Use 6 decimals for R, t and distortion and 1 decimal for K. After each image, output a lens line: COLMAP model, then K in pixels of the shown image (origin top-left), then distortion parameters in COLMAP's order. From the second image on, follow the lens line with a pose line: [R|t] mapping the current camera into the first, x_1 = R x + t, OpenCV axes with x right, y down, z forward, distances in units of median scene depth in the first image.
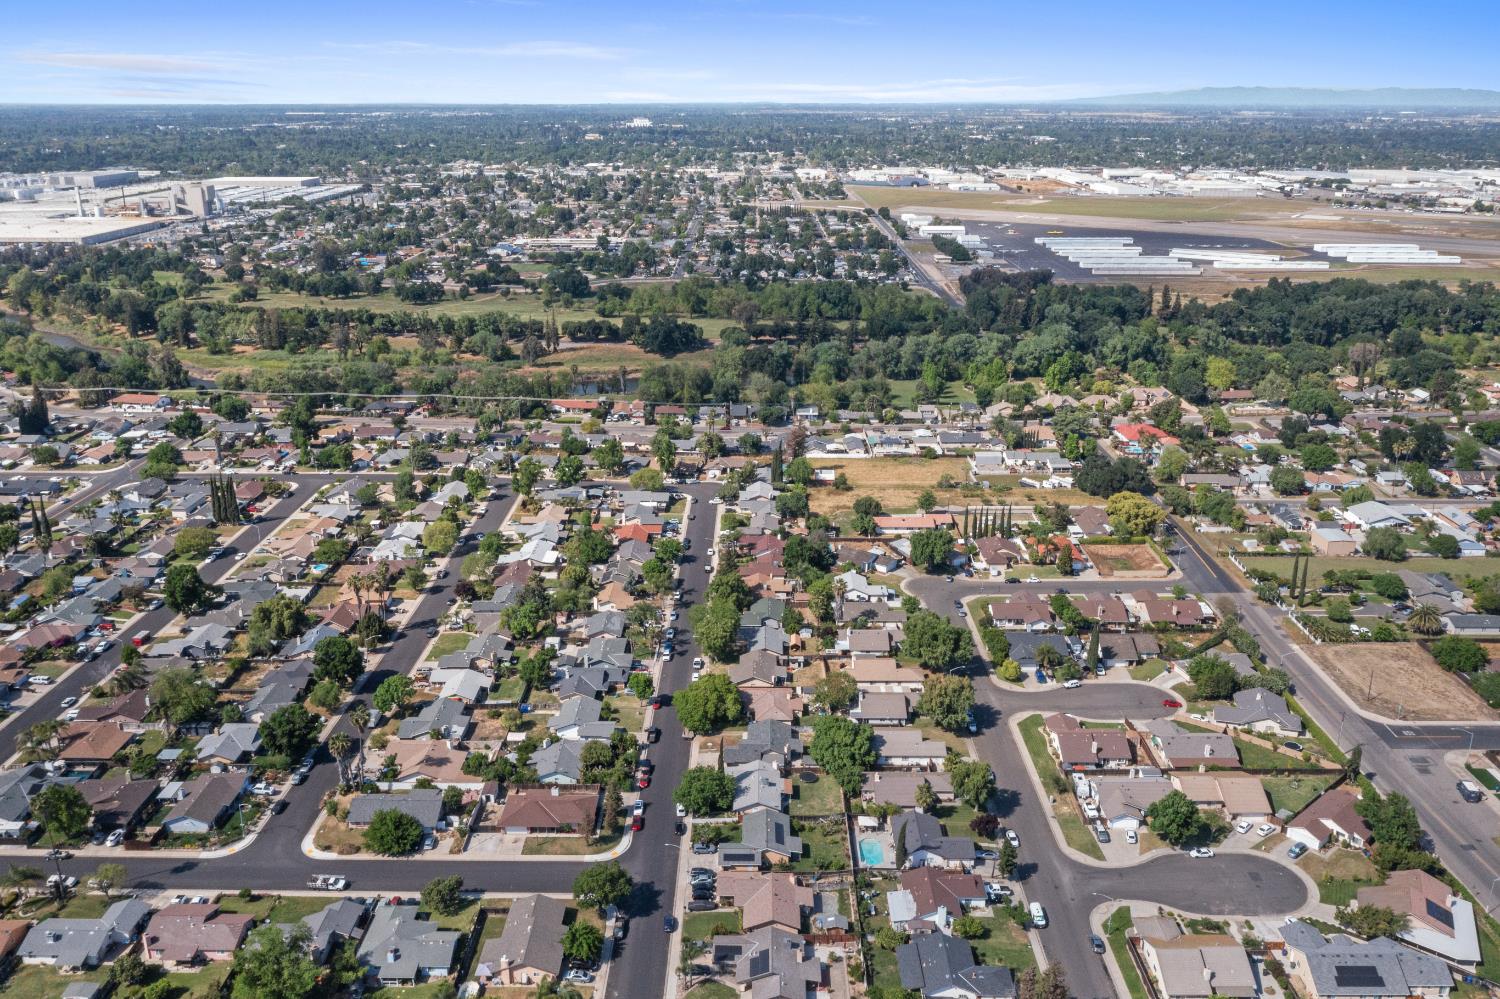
lens RADIAL K [[1212.8, 0, 745.1], [0, 1212.8, 497.5], [0, 0, 1]] dist [-0.000395, 0.002421]
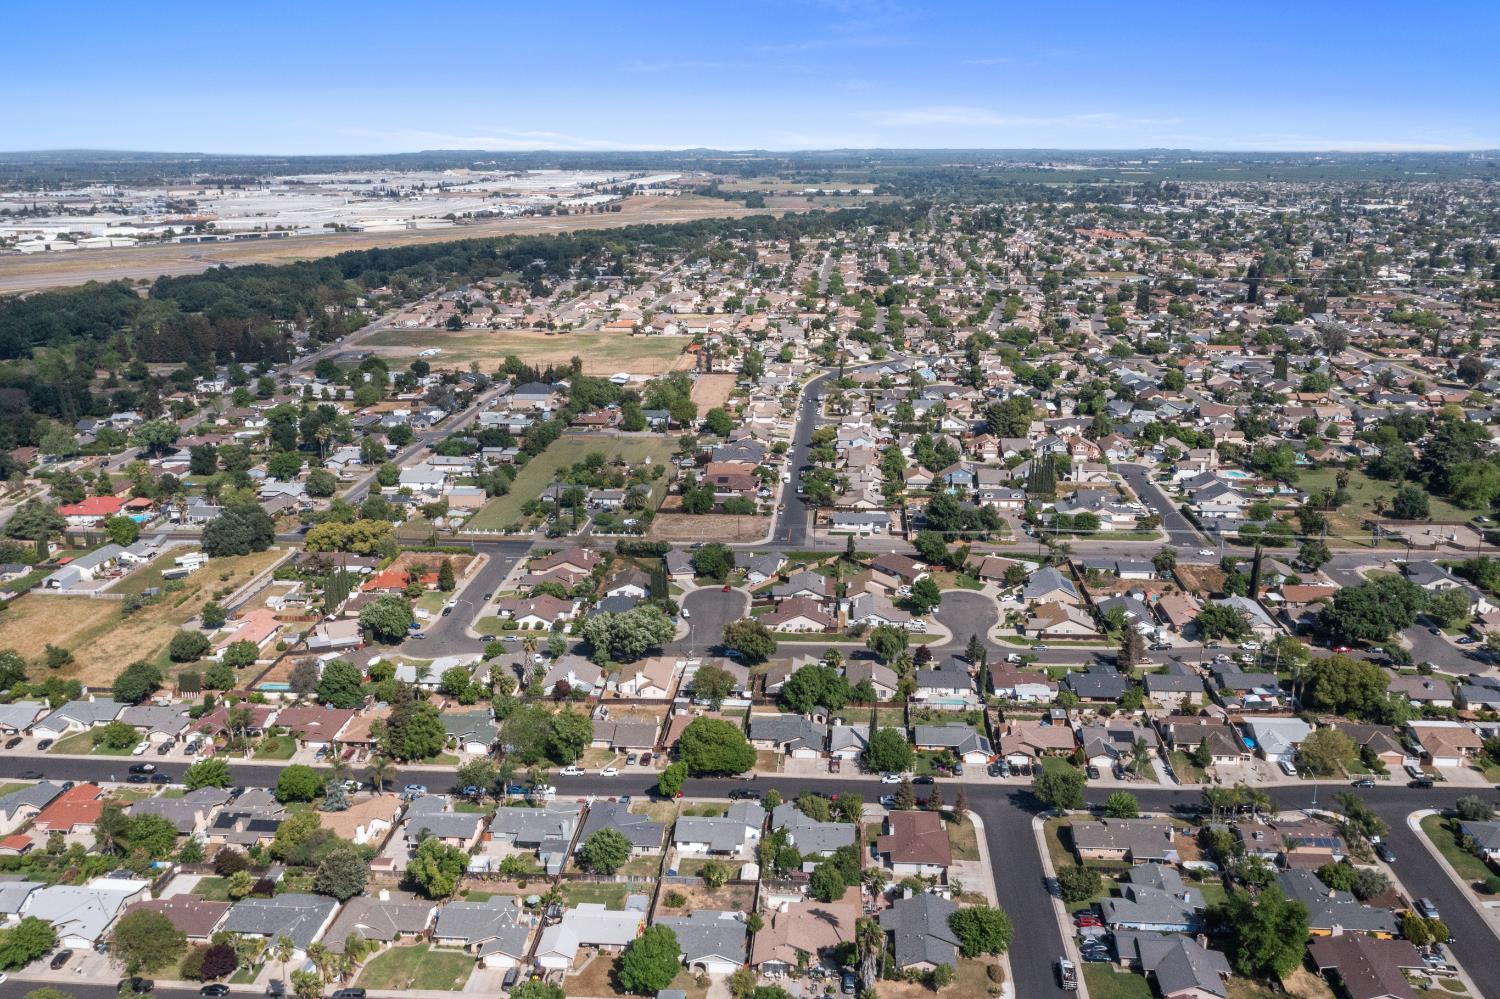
lens RADIAL K [[1255.0, 0, 733.7], [0, 1255.0, 499.9], [0, 0, 1]] dist [-0.007713, -0.001874]
pose [[0.073287, -0.275976, 0.958366, -0.673881], [0.315989, 0.917867, 0.240150, -0.174999], [-0.945928, 0.285233, 0.154474, 0.581937]]
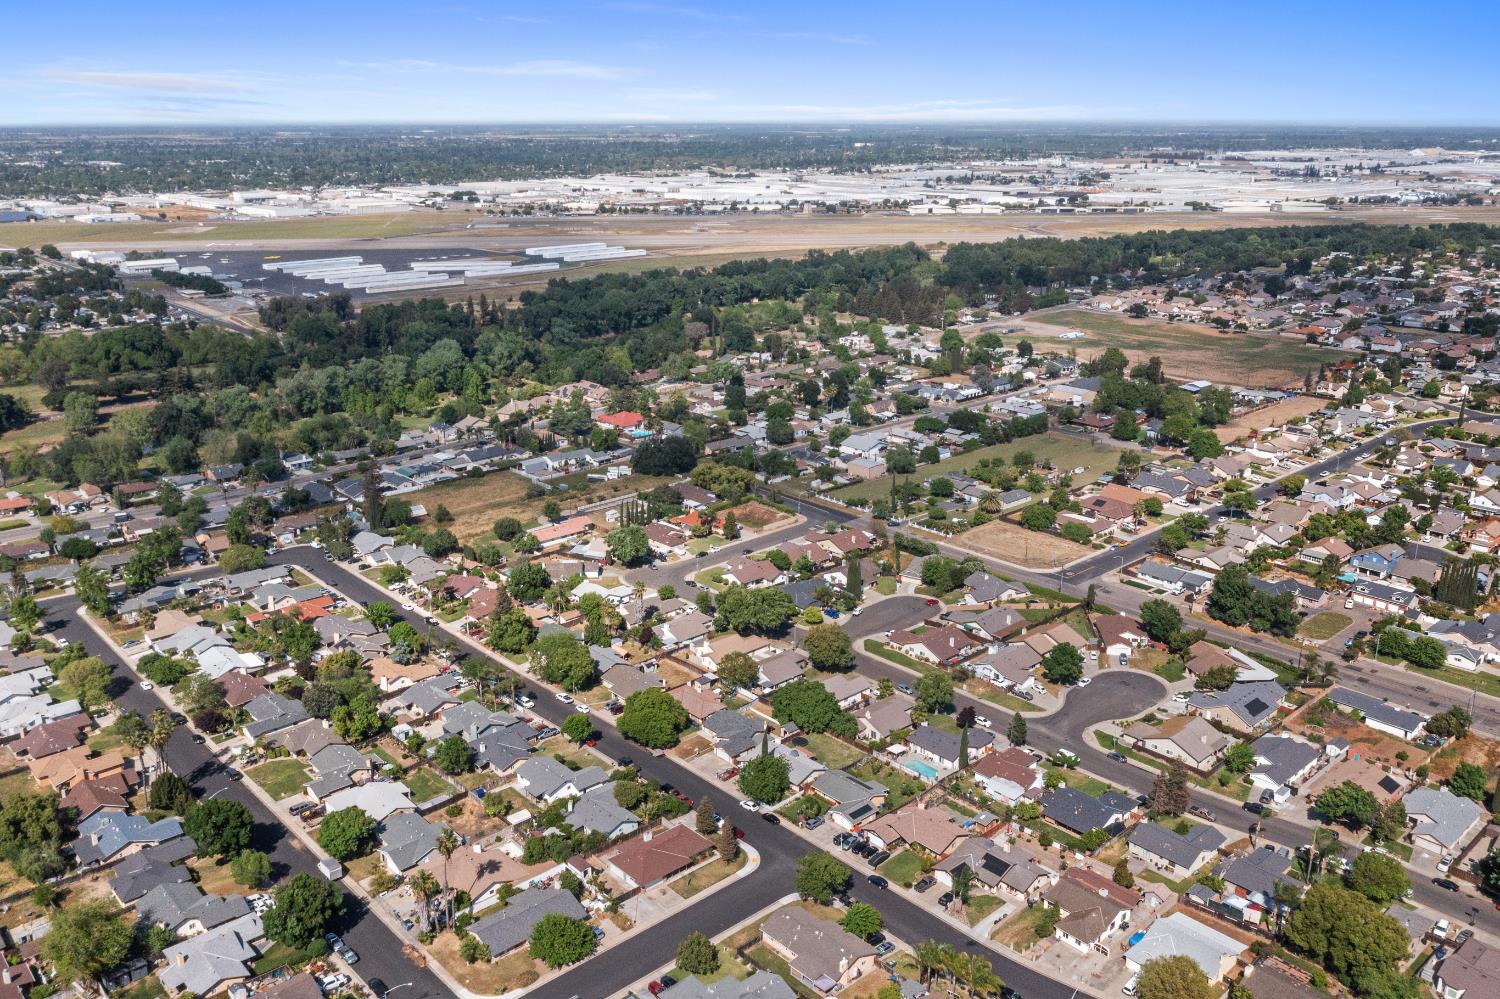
lens RADIAL K [[1212.8, 0, 745.1], [0, 1212.8, 497.5], [0, 0, 1]] dist [-0.000395, 0.002421]
pose [[0.737965, -0.204972, 0.642957, -0.432491], [0.215096, 0.974507, 0.063790, -0.042003], [-0.639641, 0.091222, 0.763241, 0.125131]]
